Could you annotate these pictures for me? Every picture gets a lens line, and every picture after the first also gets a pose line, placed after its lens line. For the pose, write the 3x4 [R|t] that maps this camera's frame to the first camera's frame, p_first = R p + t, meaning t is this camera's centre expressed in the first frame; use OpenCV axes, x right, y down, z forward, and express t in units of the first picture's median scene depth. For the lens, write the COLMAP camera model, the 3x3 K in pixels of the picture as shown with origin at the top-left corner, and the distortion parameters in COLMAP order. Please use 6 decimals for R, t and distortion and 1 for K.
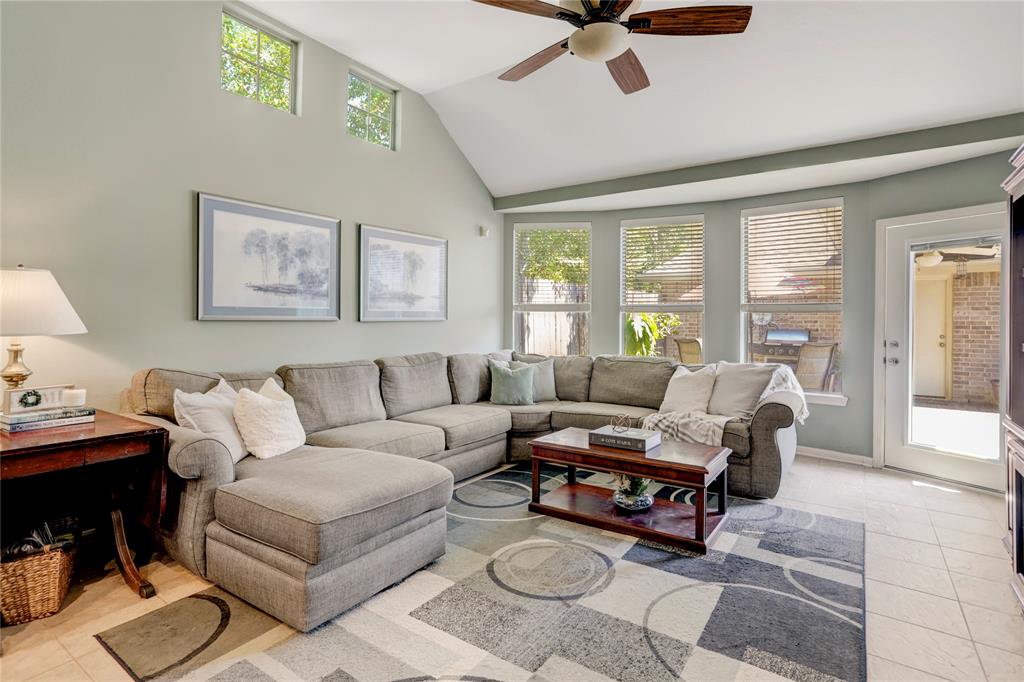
lens RADIAL K [[511.0, 0, 510.9], [0, 511.0, 332.0], [0, 0, 1]] dist [-0.053889, 0.042998]
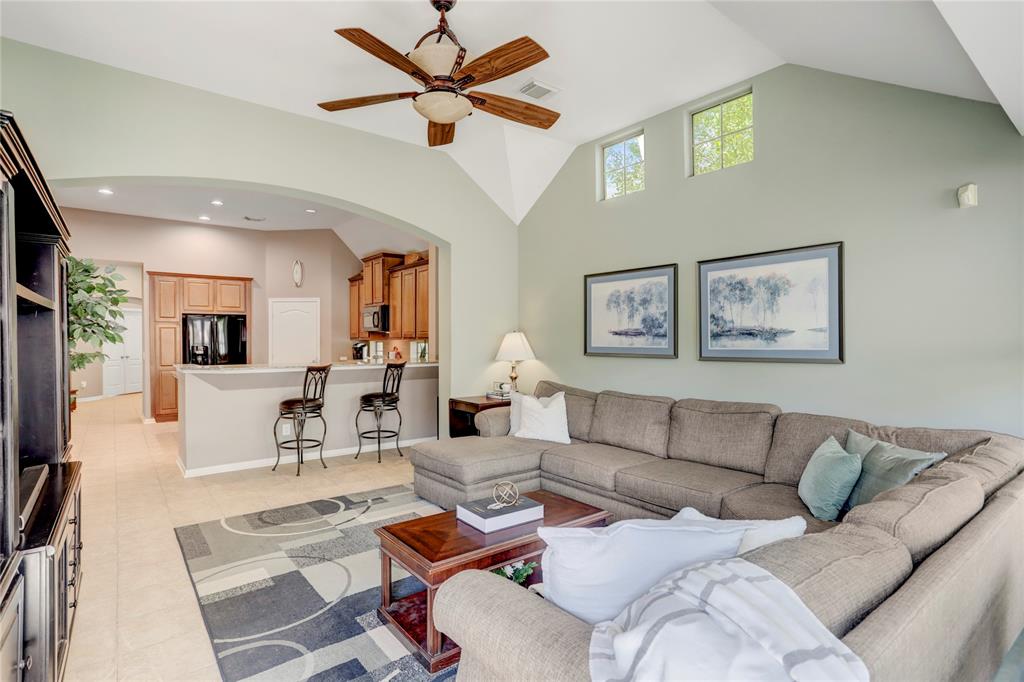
lens RADIAL K [[508.7, 0, 491.6], [0, 508.7, 344.1], [0, 0, 1]] dist [-0.000110, 0.000601]
pose [[-0.318605, 0.000999, -0.947887, 0.893884], [-0.025411, 0.999631, 0.009594, -0.060109], [0.947547, 0.027144, -0.318463, 1.093952]]
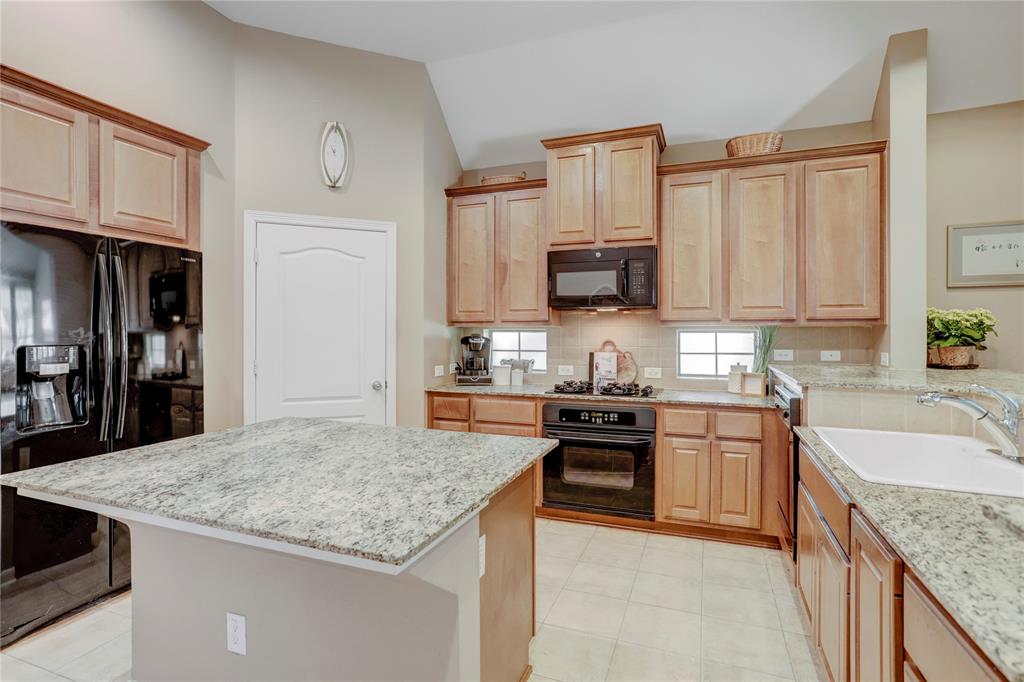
lens RADIAL K [[511.0, 0, 510.9], [0, 511.0, 332.0], [0, 0, 1]] dist [-0.053889, 0.042998]
pose [[0.229489, -0.004852, -0.973299, -0.199889], [-0.022244, 0.999700, -0.010229, -0.016627], [0.973057, 0.023997, 0.229313, -0.564646]]
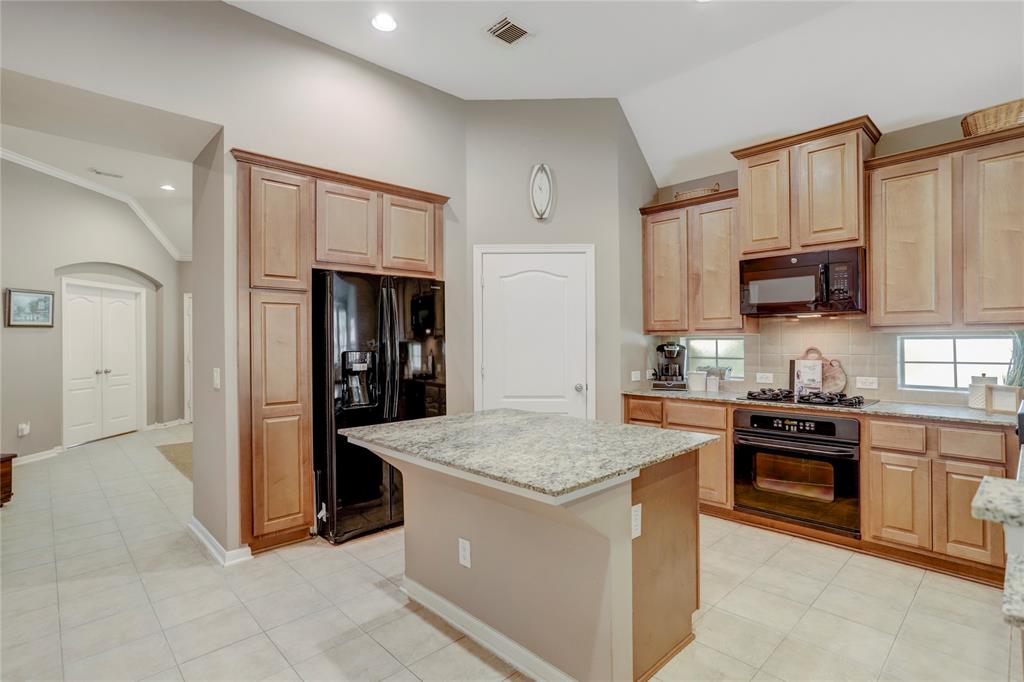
lens RADIAL K [[510.5, 0, 508.8], [0, 510.5, 337.7], [0, 0, 1]] dist [-0.042497, 0.035147]
pose [[-0.198534, -0.010575, -0.980037, -0.069739], [-0.017472, 0.999821, -0.007249, -0.016771], [0.979938, 0.015684, -0.198683, -0.515080]]
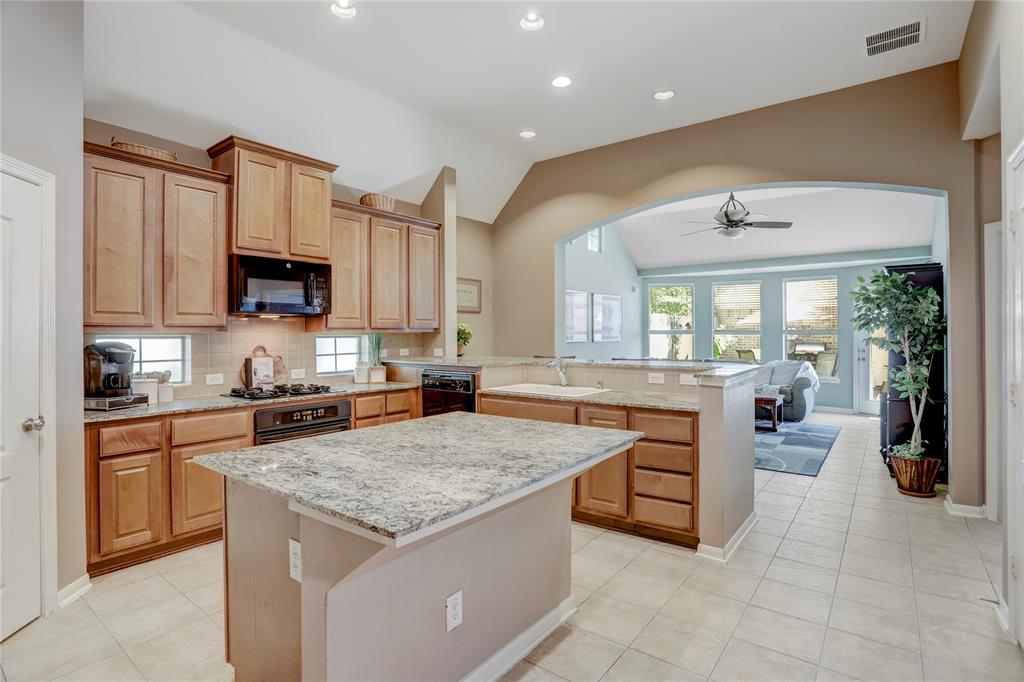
lens RADIAL K [[490.2, 0, 503.8], [0, 490.2, 339.1], [0, 0, 1]] dist [-0.064201, 0.028482]
pose [[0.997447, -0.011632, -0.070452, -0.612098], [0.010486, 0.999807, -0.016622, -0.006296], [0.070632, 0.015841, 0.997377, -1.151533]]
